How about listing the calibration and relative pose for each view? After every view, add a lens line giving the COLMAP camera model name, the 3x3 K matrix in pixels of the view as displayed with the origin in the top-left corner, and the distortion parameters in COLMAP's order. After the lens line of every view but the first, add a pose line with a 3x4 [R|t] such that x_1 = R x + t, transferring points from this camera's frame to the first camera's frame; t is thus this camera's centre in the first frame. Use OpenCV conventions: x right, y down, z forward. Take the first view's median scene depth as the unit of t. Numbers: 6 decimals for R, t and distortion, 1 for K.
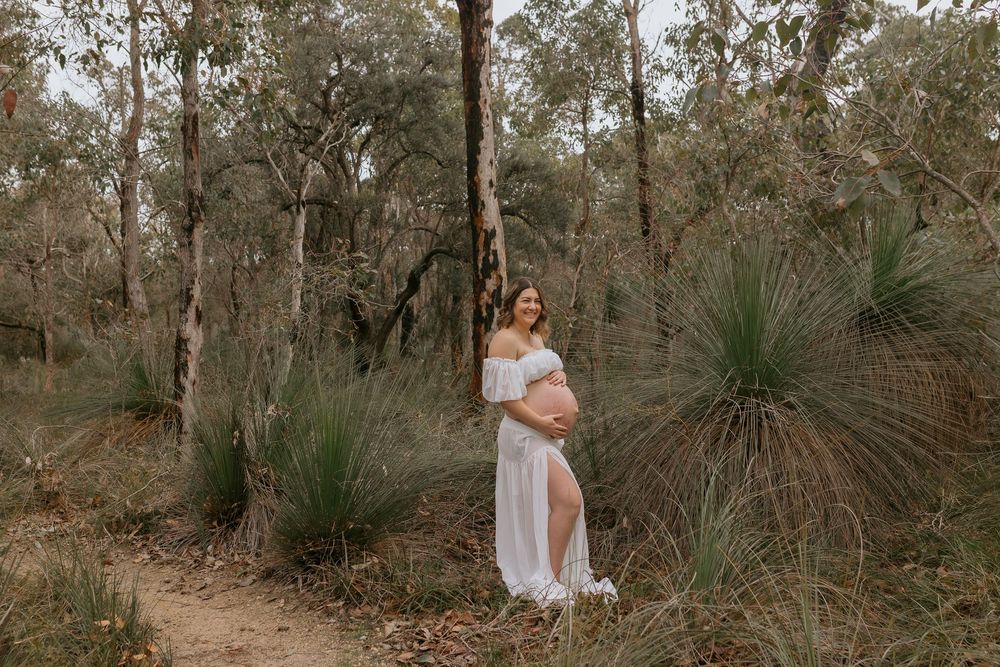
lens RADIAL K [[999.5, 0, 500.0], [0, 999.5, 333.5], [0, 0, 1]] dist [0.005897, -0.000532]
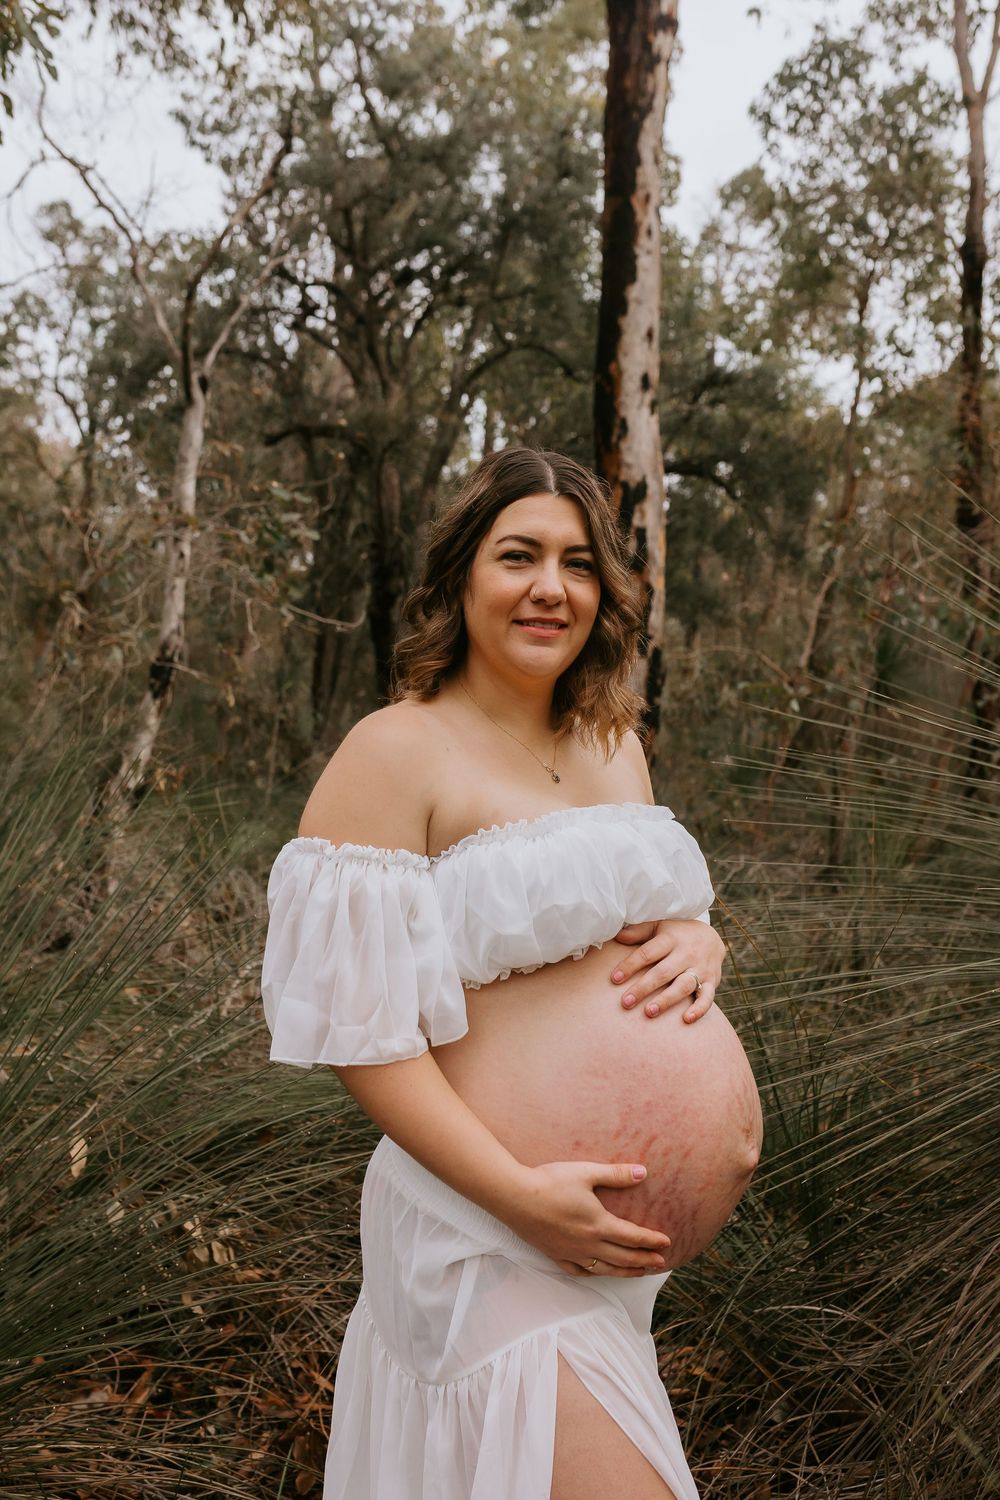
lens RADIAL K [[1499.3, 0, 500.0], [0, 1499.3, 750.0], [0, 0, 1]] dist [0.005897, -0.000532]
pose [[0.988367, 0.081371, -0.128490, 0.027184], [-0.077262, 0.996337, 0.036658, -0.002598], [0.131002, -0.026304, 0.991033, 0.310252]]
